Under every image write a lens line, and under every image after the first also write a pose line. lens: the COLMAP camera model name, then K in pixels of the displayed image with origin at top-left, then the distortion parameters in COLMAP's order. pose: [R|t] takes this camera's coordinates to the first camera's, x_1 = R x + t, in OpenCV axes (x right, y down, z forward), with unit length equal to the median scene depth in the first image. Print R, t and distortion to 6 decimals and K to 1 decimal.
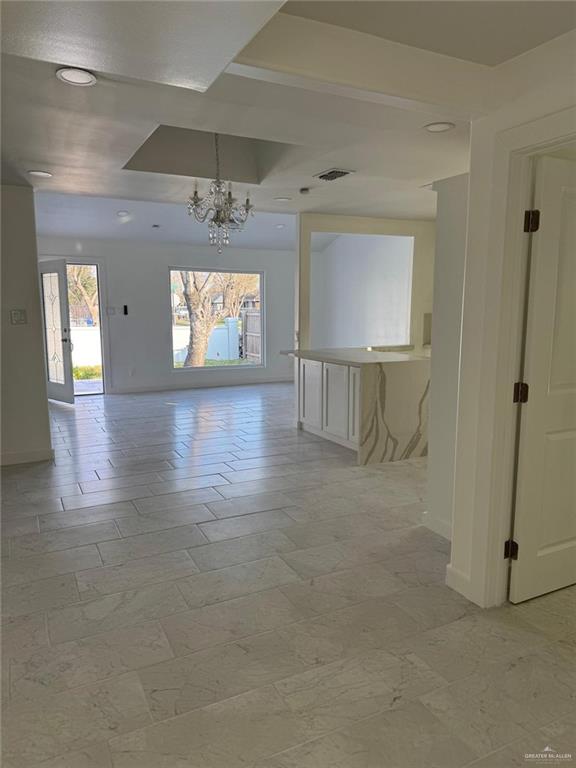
lens RADIAL K [[534.4, 0, 286.7], [0, 534.4, 385.8], [0, 0, 1]] dist [0.167320, -0.219166]
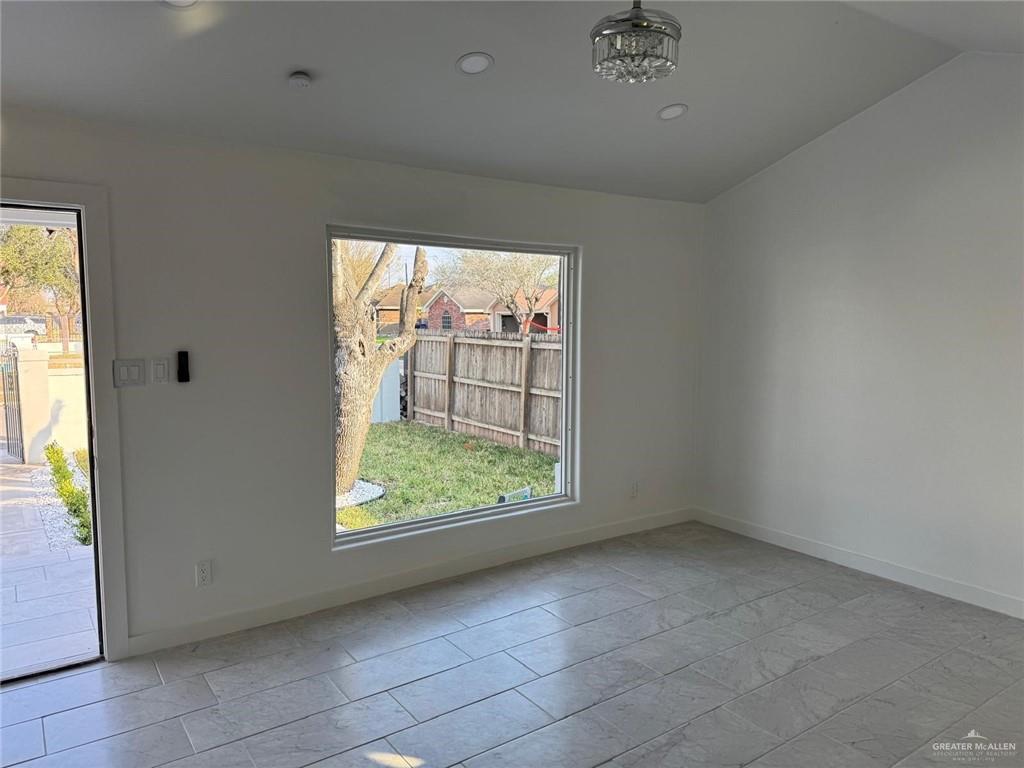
lens RADIAL K [[712.5, 0, 515.8], [0, 712.5, 385.2], [0, 0, 1]] dist [0.167320, -0.219166]
pose [[0.988852, -0.010536, 0.148529, -0.120159], [0.017692, 0.998741, -0.046941, -0.072440], [-0.147847, 0.049045, 0.987793, 0.394116]]
